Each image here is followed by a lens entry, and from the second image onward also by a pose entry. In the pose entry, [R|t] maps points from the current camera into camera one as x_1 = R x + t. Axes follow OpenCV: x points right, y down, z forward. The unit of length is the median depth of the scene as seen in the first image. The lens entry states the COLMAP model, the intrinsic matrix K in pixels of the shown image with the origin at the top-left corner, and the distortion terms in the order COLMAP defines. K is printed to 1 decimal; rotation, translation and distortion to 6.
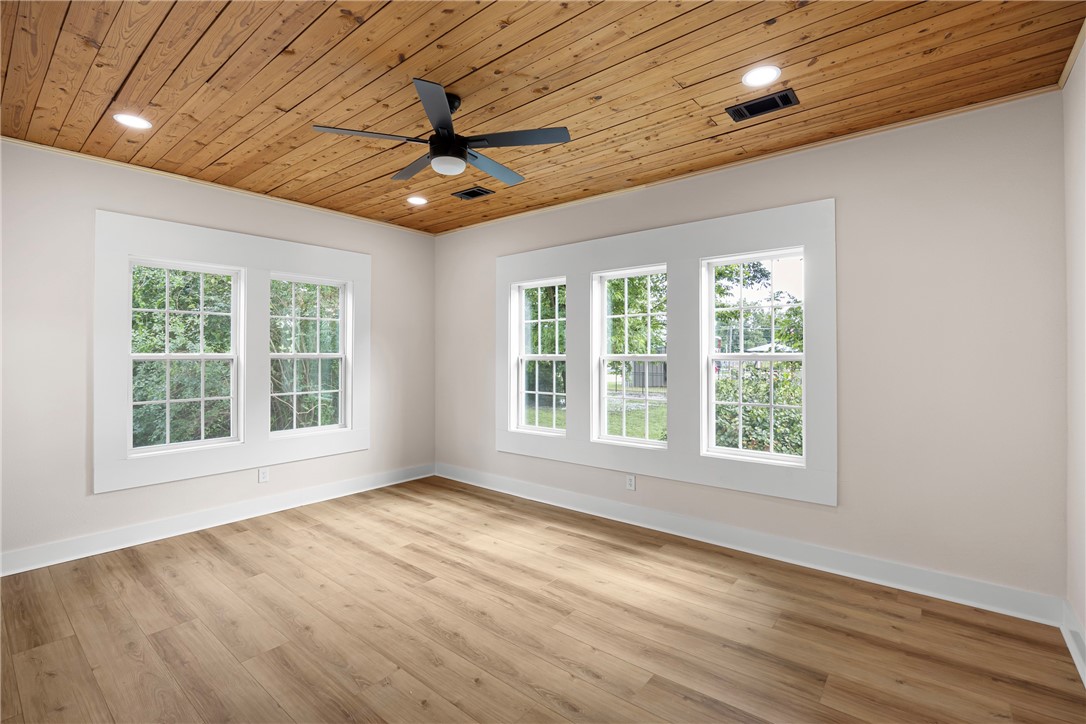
lens RADIAL K [[485.8, 0, 547.9], [0, 485.8, 347.1], [0, 0, 1]] dist [-0.021776, 0.000094]
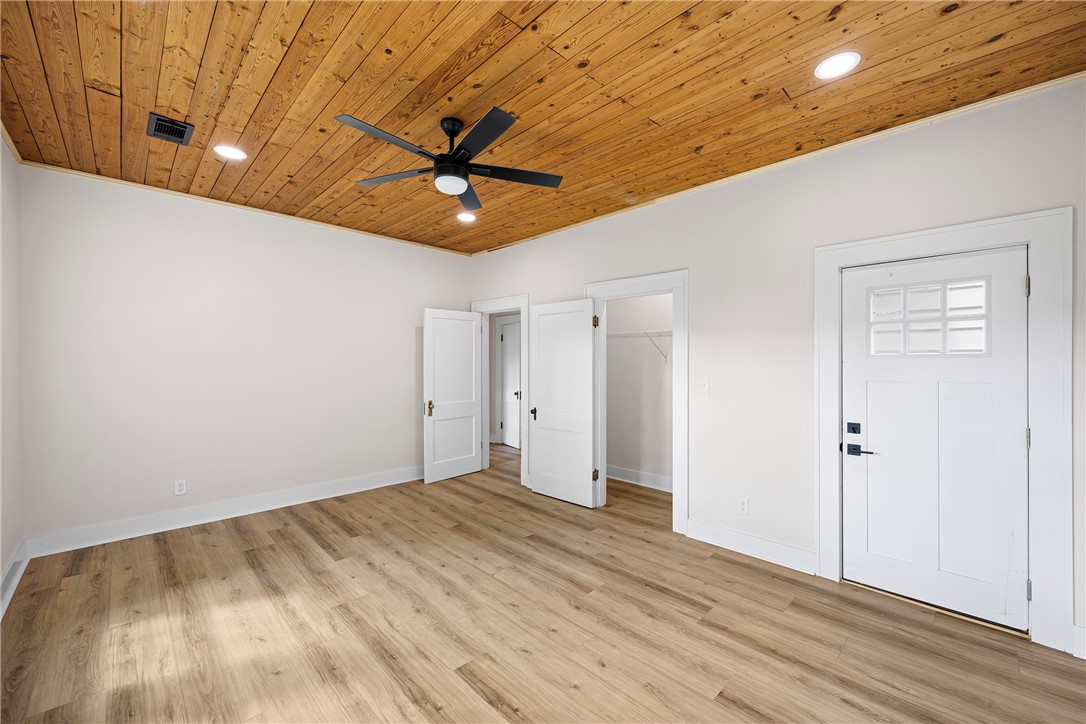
lens RADIAL K [[436.9, 0, 545.0], [0, 436.9, 359.2], [0, 0, 1]] dist [-0.002392, -0.000191]
pose [[-0.993555, 0.001690, 0.113338, -0.420847], [0.000413, 0.999936, -0.011293, 0.017216], [-0.113350, -0.011173, -0.993492, 1.566374]]
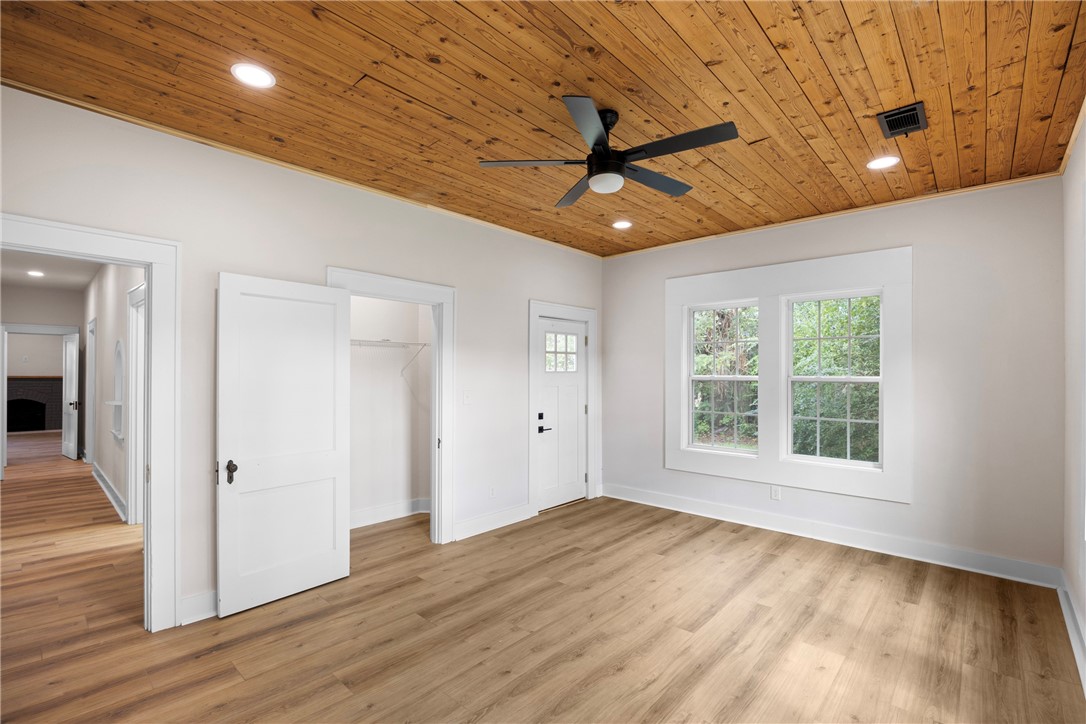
lens RADIAL K [[484.8, 0, 561.1], [0, 484.8, 367.9], [0, 0, 1]] dist [-0.016351, -0.000150]
pose [[-0.038698, -0.010538, -0.999195, 0.623967], [0.005133, 0.999929, -0.010745, 0.006169], [0.999238, -0.005545, -0.038641, 0.762190]]
